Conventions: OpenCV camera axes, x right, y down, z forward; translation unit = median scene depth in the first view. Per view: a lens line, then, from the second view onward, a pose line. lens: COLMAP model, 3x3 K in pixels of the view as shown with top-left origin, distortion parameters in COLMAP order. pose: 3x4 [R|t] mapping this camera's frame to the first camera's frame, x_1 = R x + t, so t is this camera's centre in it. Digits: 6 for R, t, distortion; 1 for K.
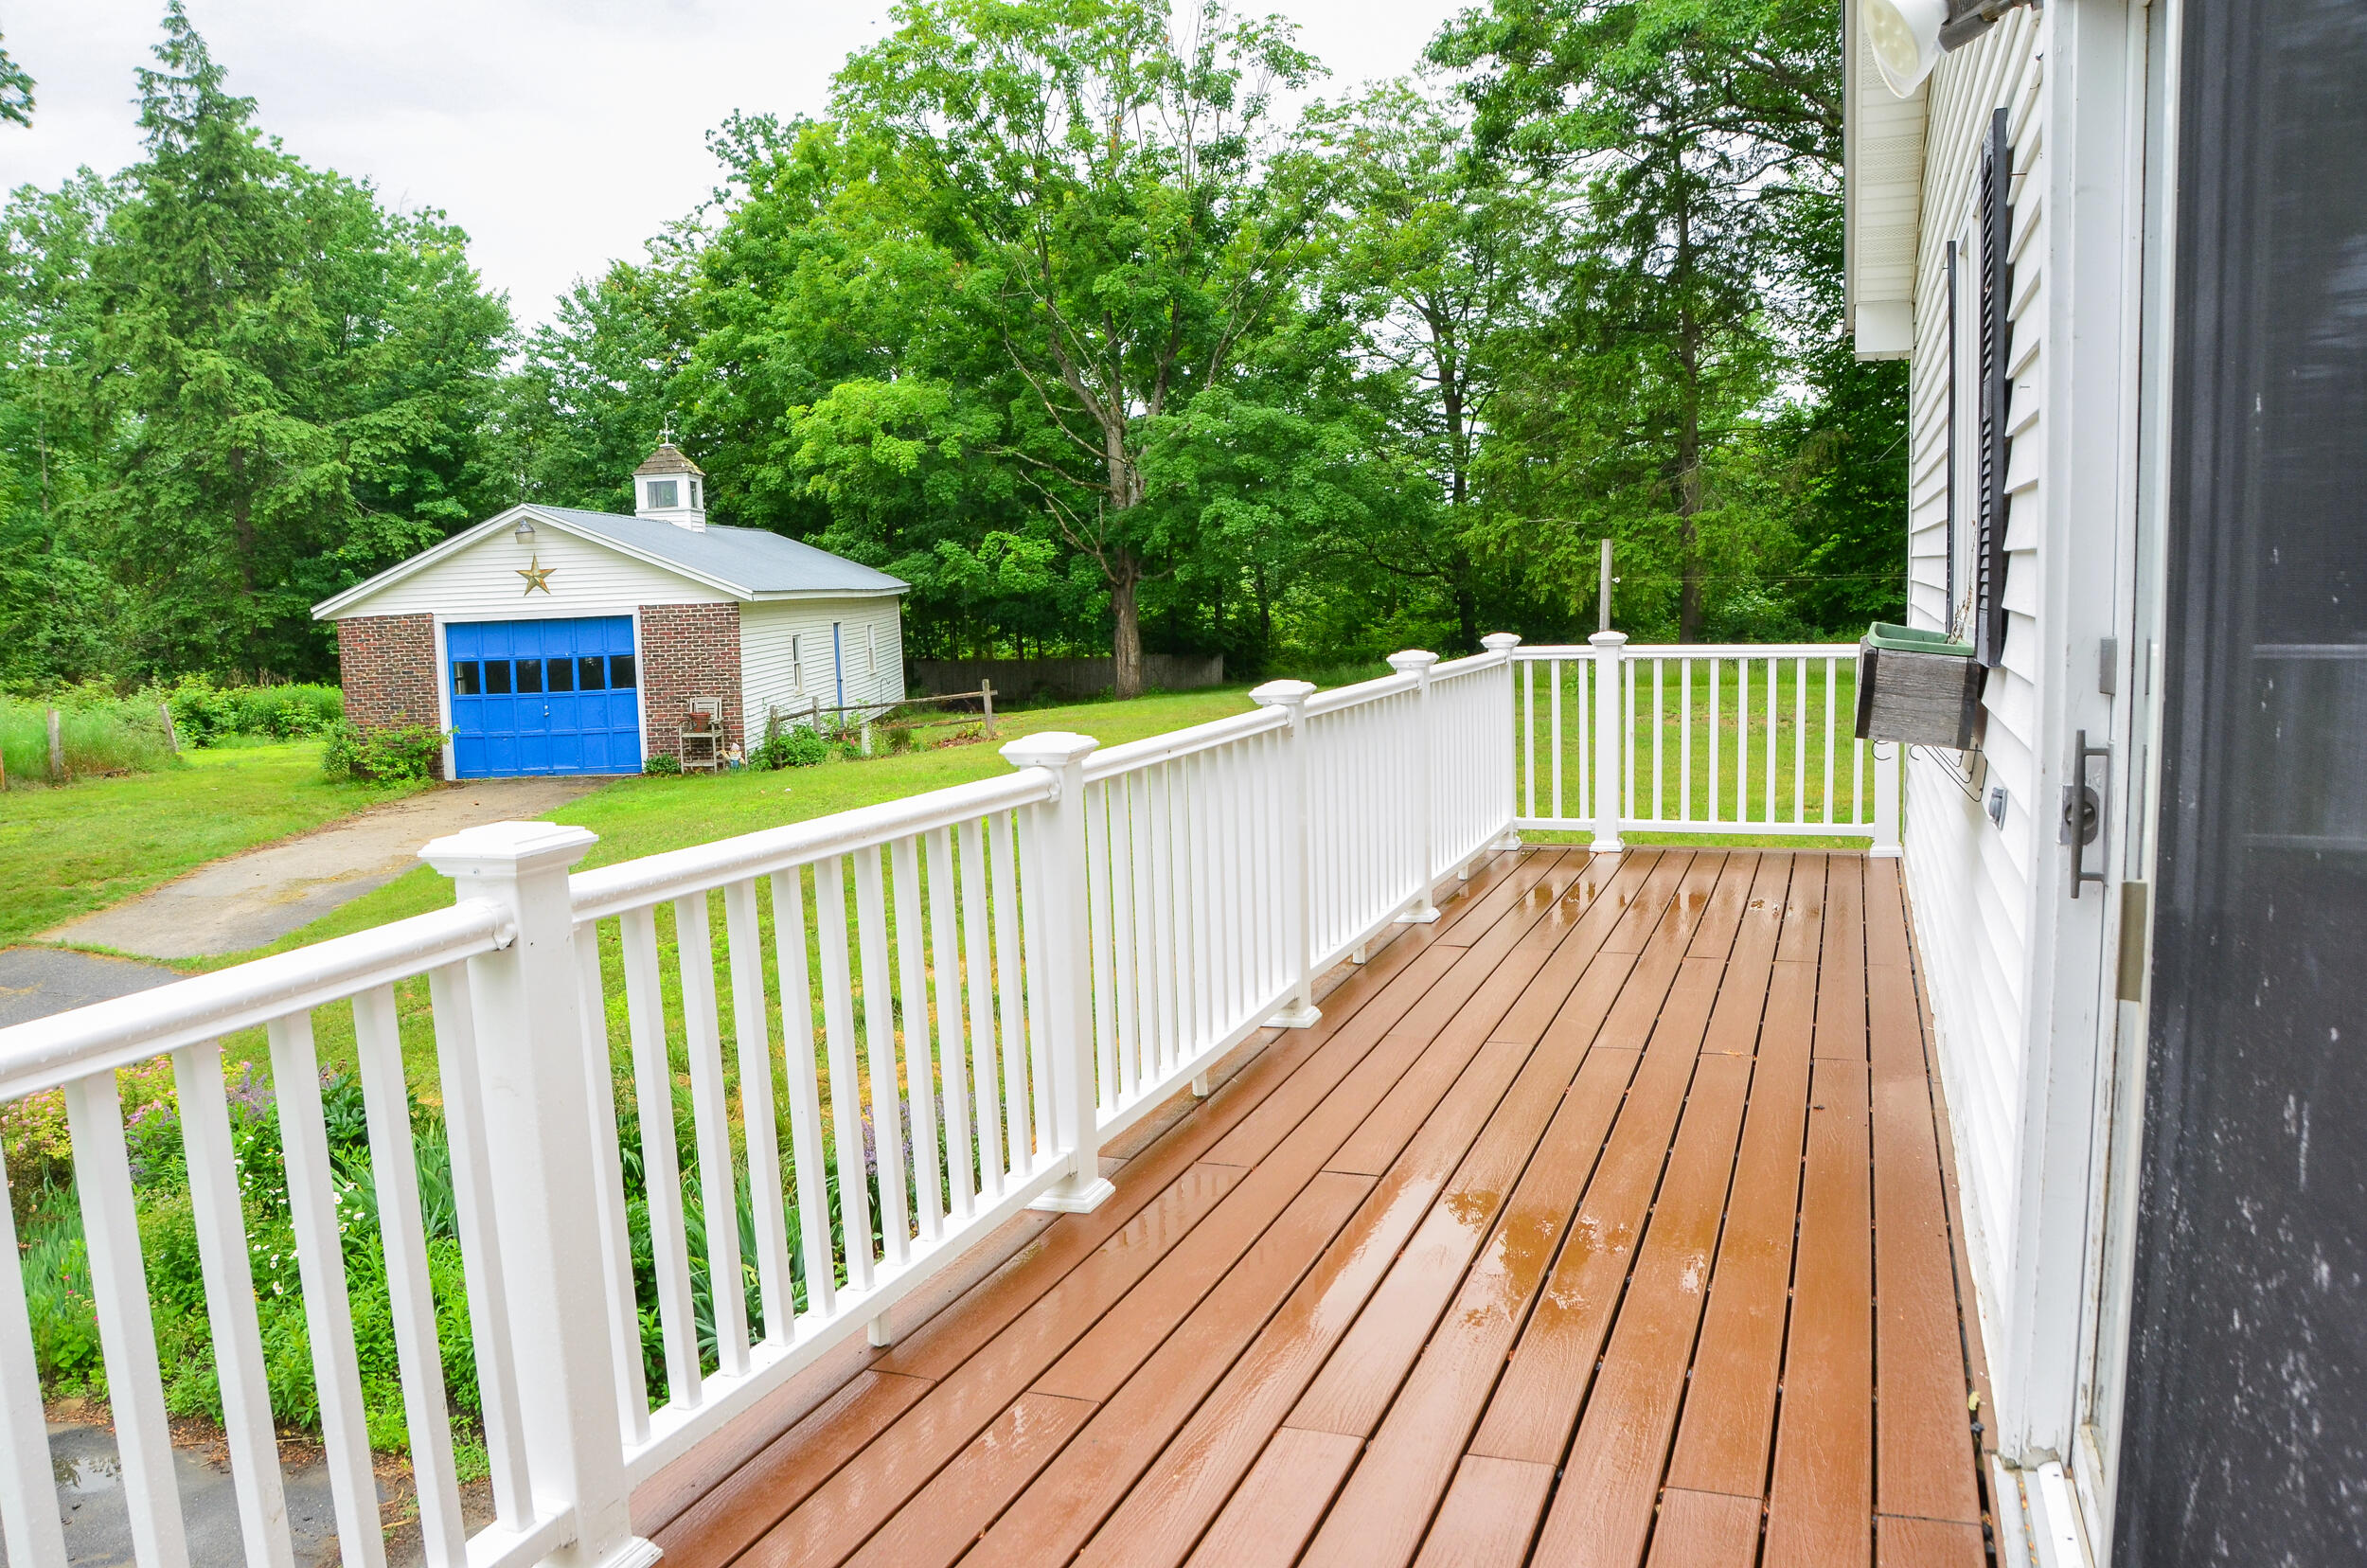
lens RADIAL K [[1803.4, 0, 1173.3], [0, 1803.4, 857.9], [0, 0, 1]] dist [-0.142605, 0.110517]
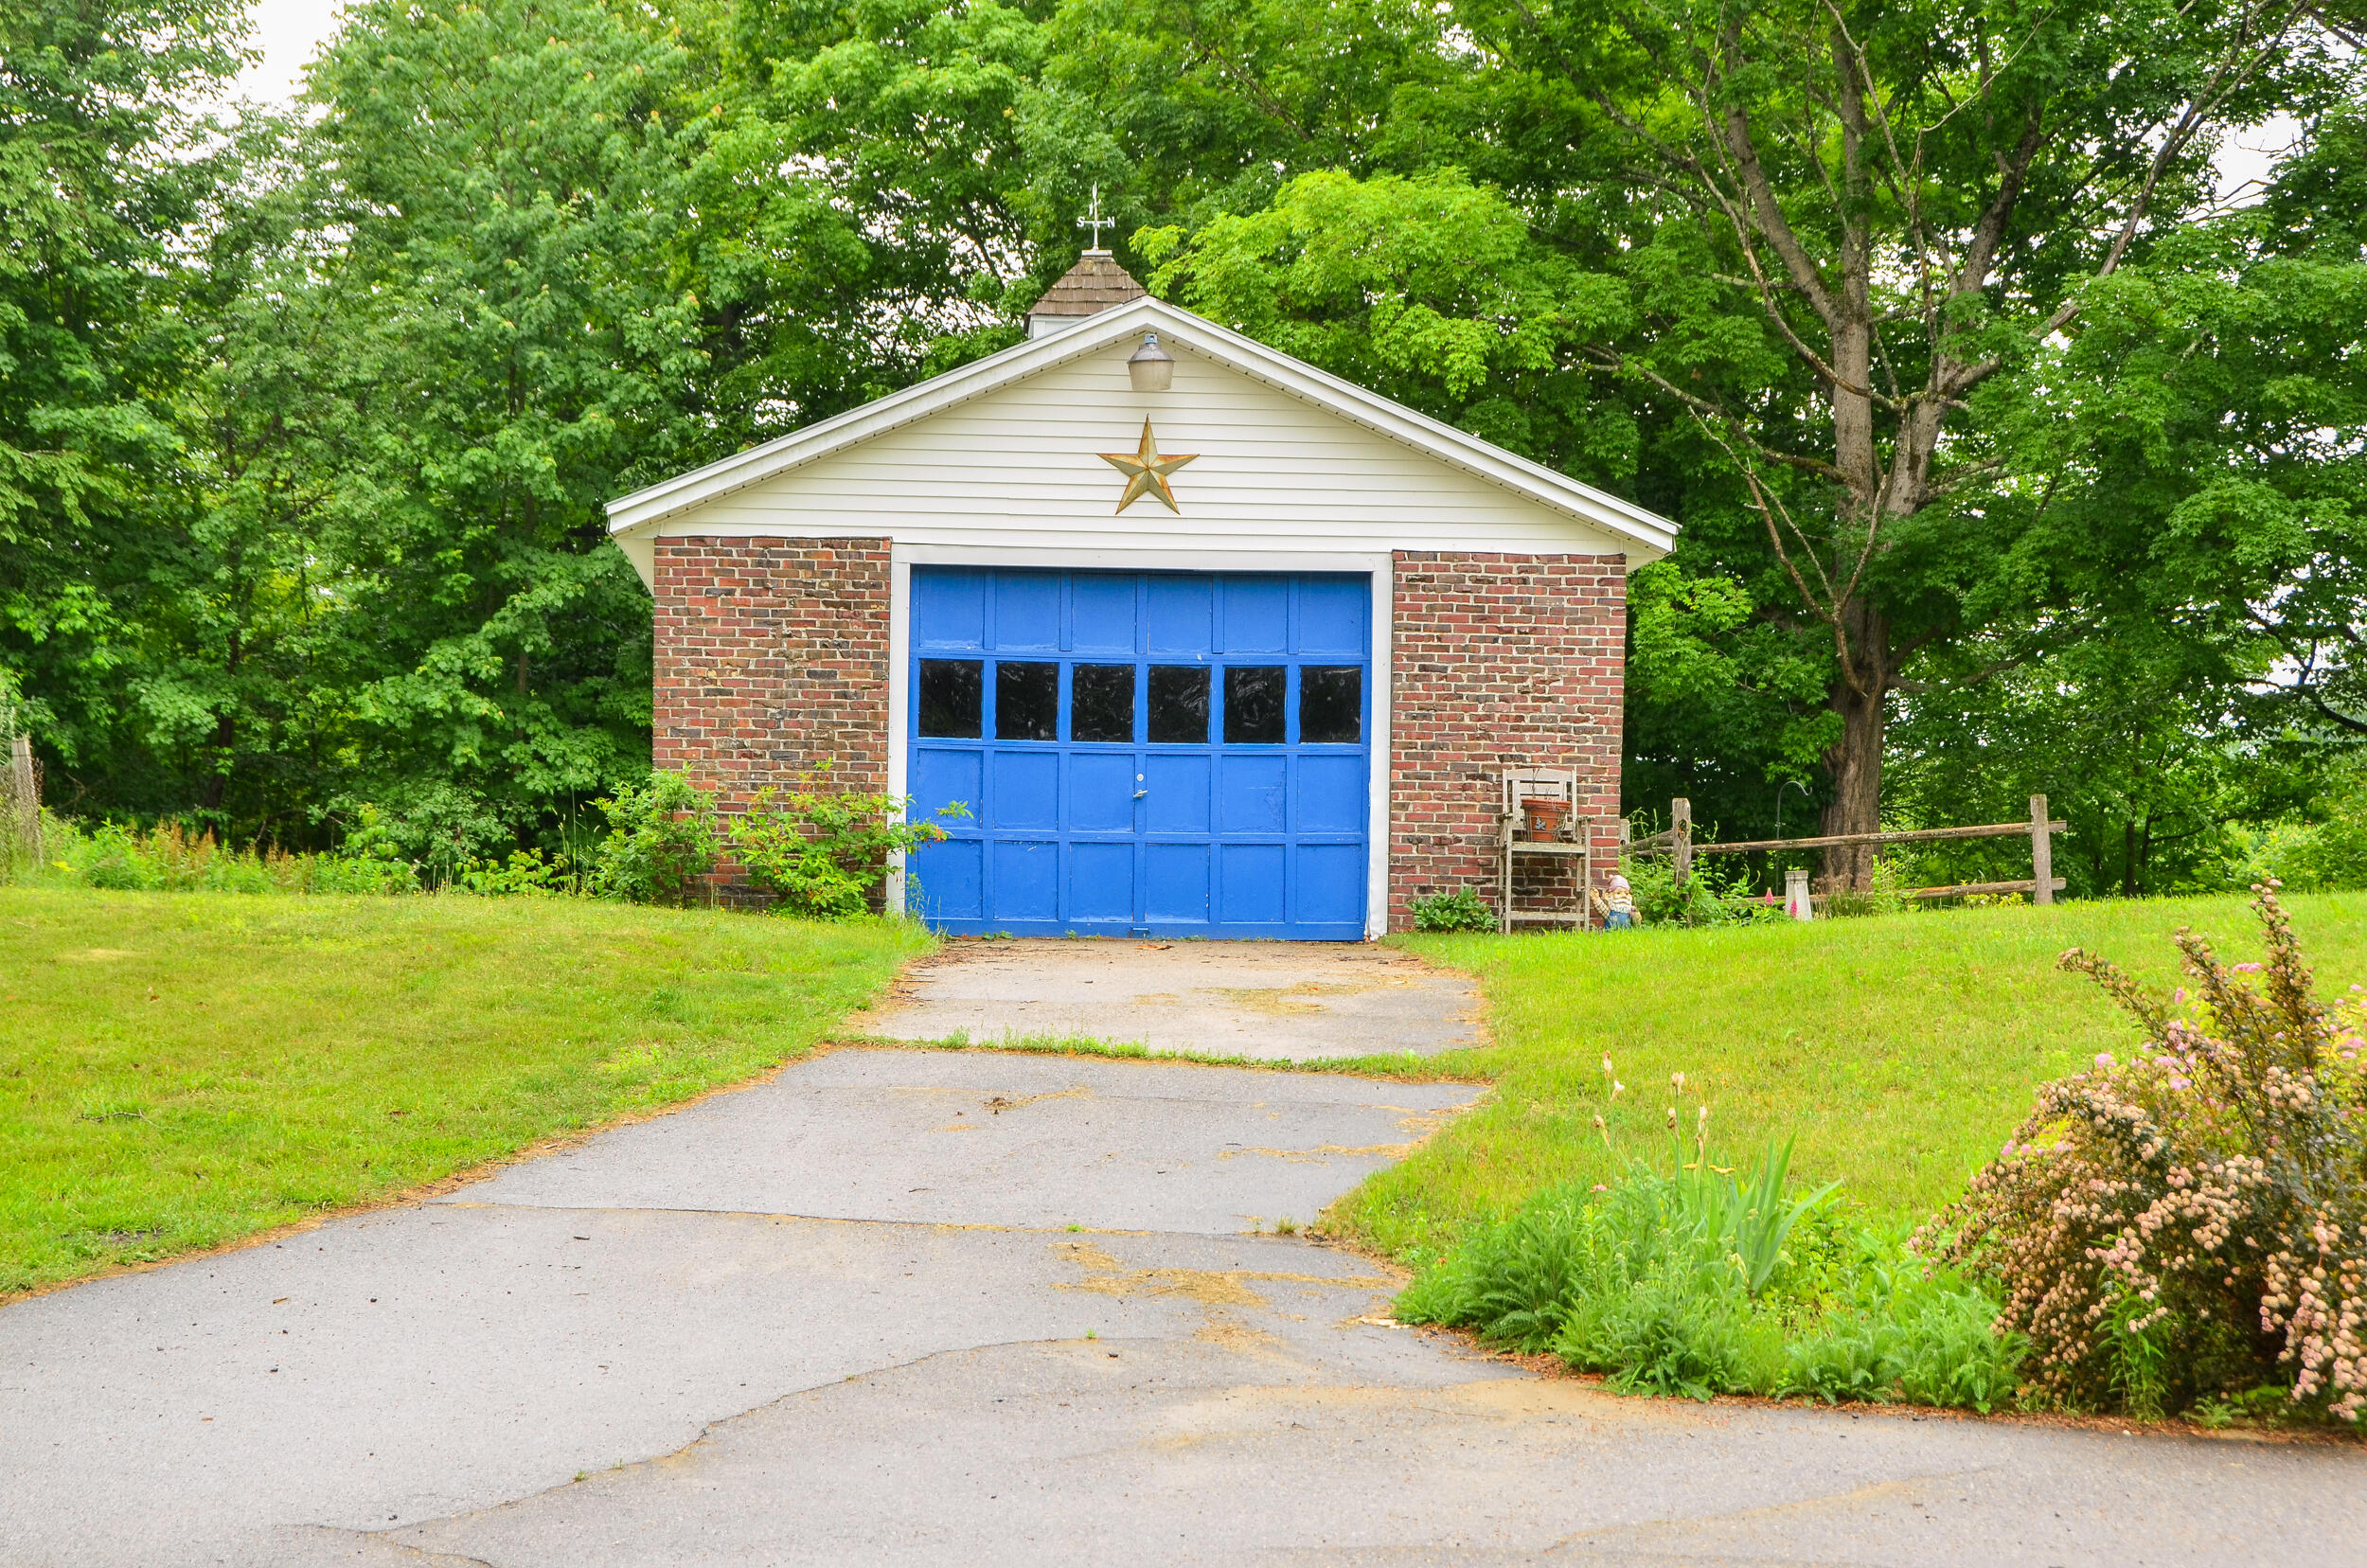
lens RADIAL K [[4771.6, 0, 1183.5], [0, 4771.6, 784.0], [0, 0, 1]] dist [0.435408, -0.057034]
pose [[0.997076, 0.044858, 0.061870, -0.412698], [-0.032562, 0.981805, -0.187081, 0.130099], [-0.069136, 0.184519, 0.980394, -0.122054]]
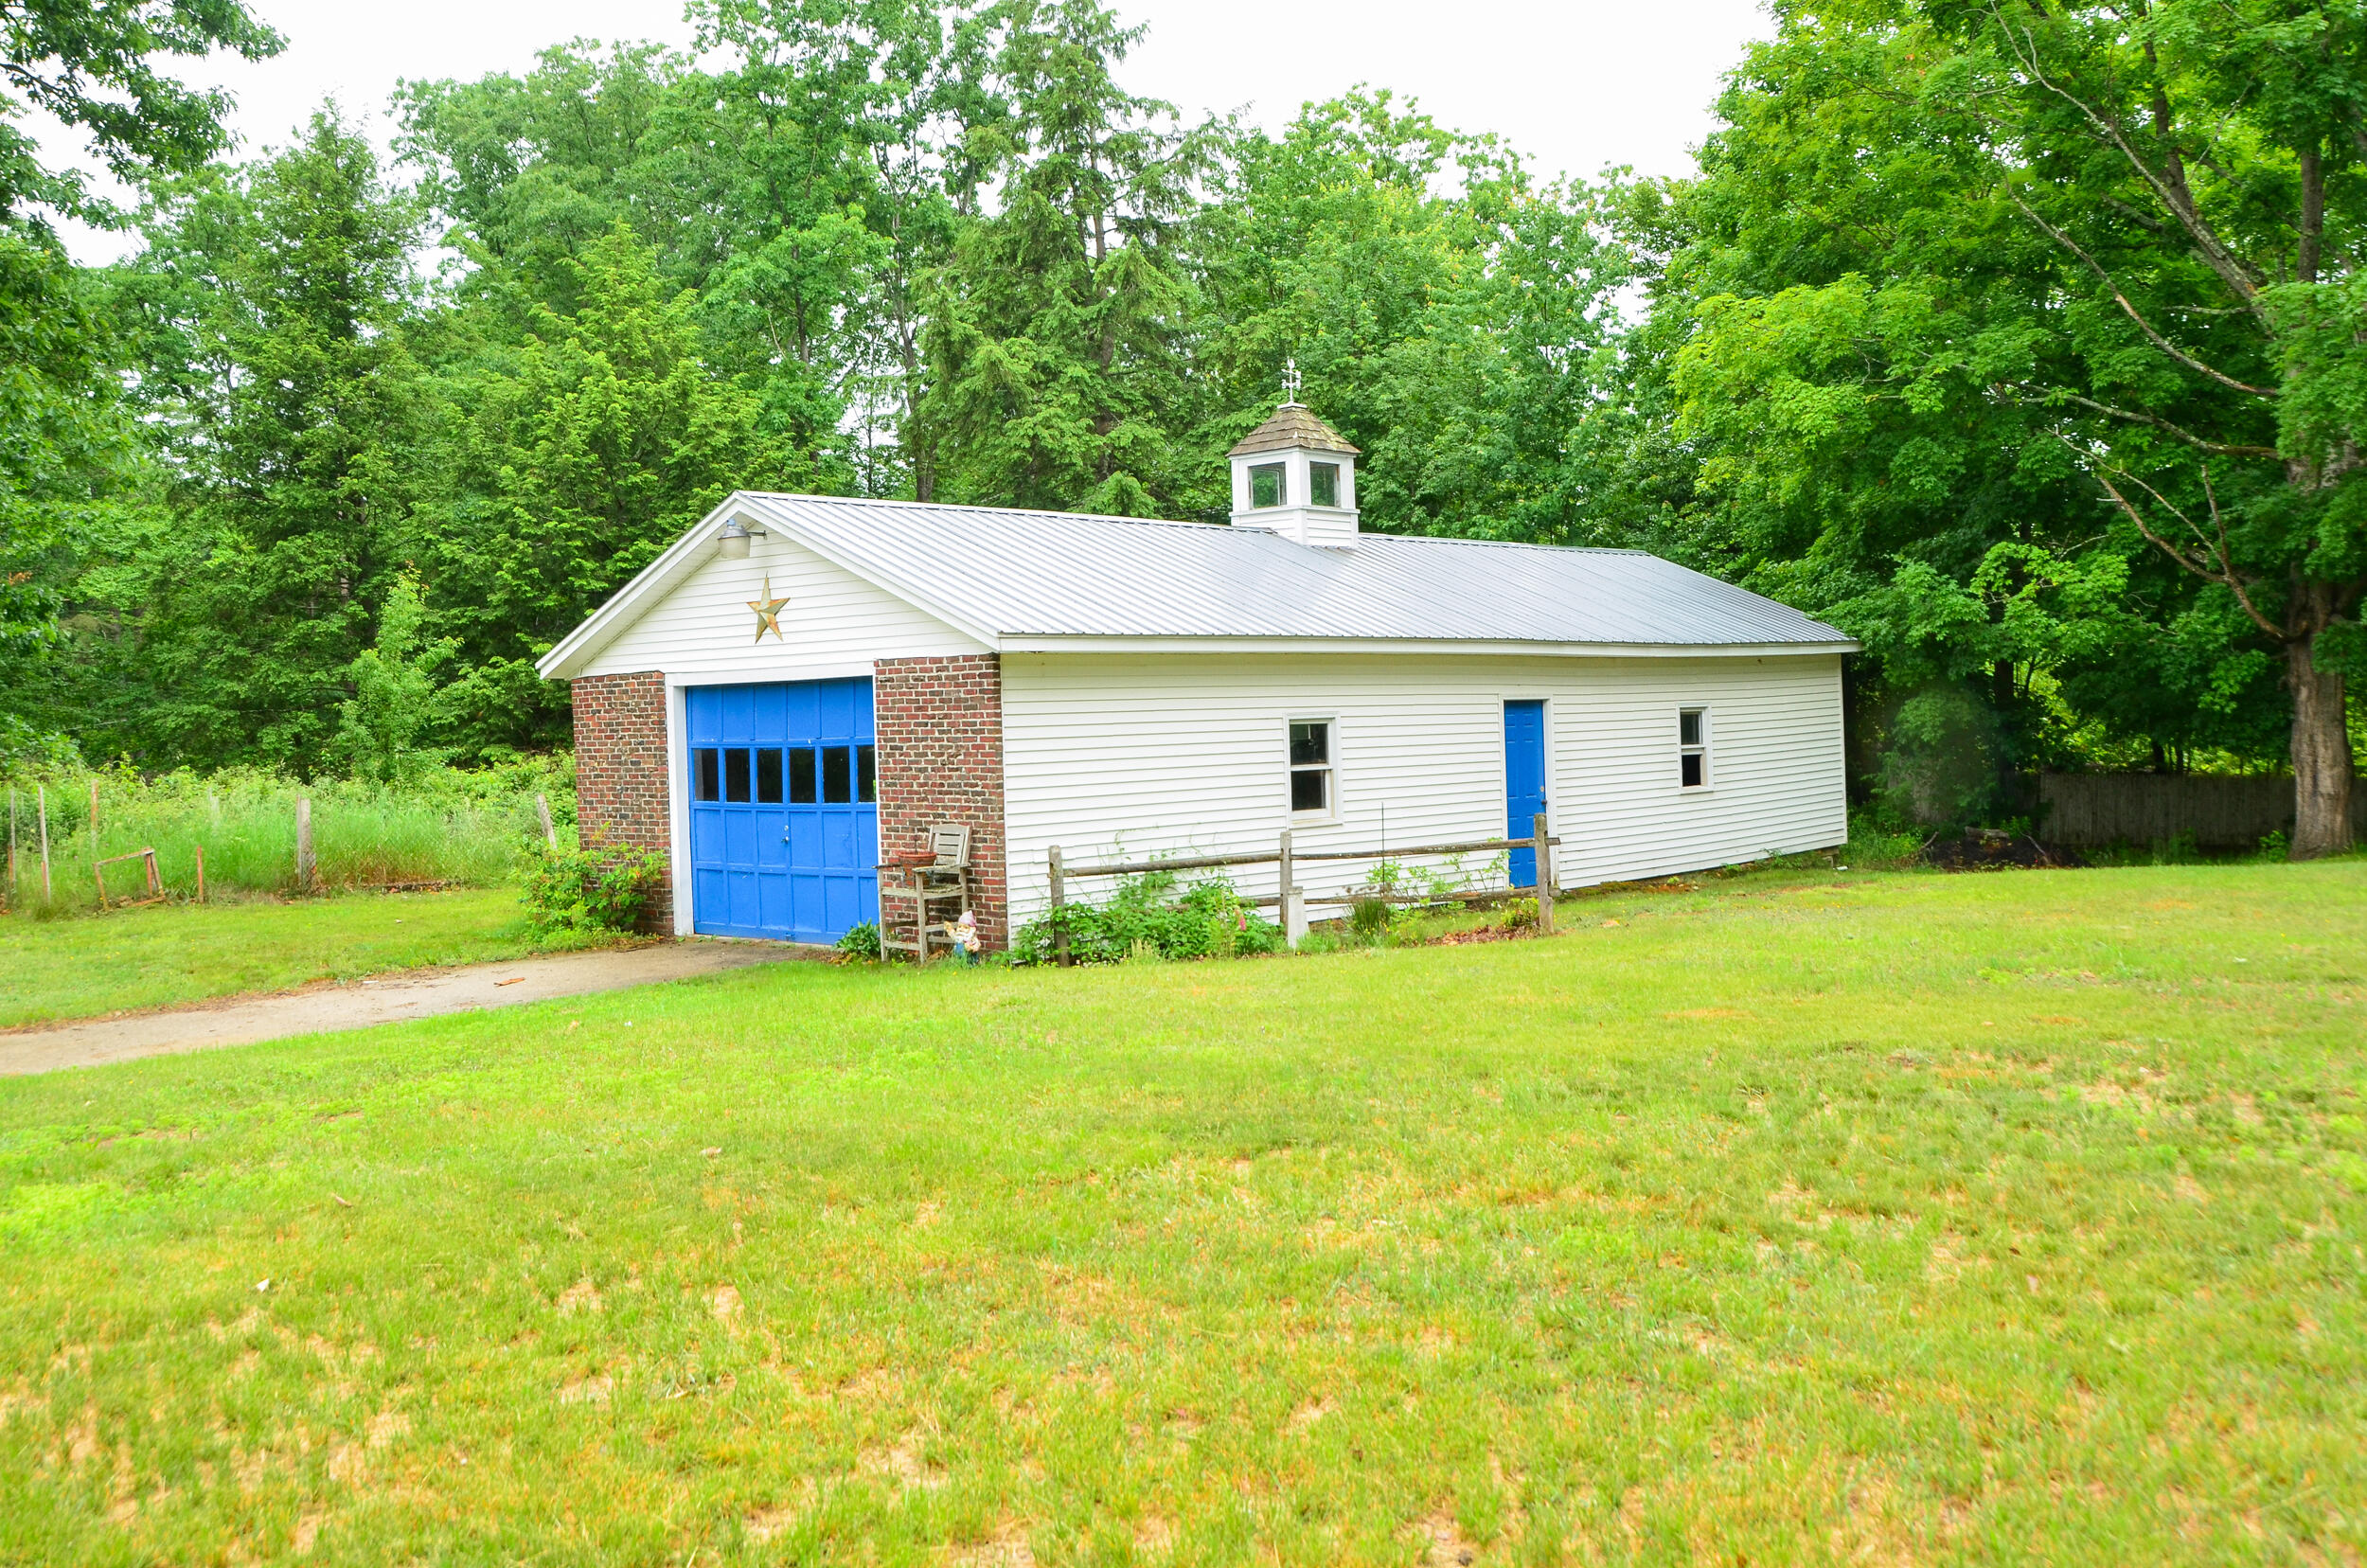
lens RADIAL K [[2199.6, 0, 1183.5], [0, 2199.6, 784.0], [0, 0, 1]] dist [-0.073883, 0.006486]
pose [[0.739014, 0.030817, -0.672985, 0.248379], [-0.096524, 0.993490, -0.060501, -0.067330], [0.666739, 0.109670, 0.737178, 0.536635]]
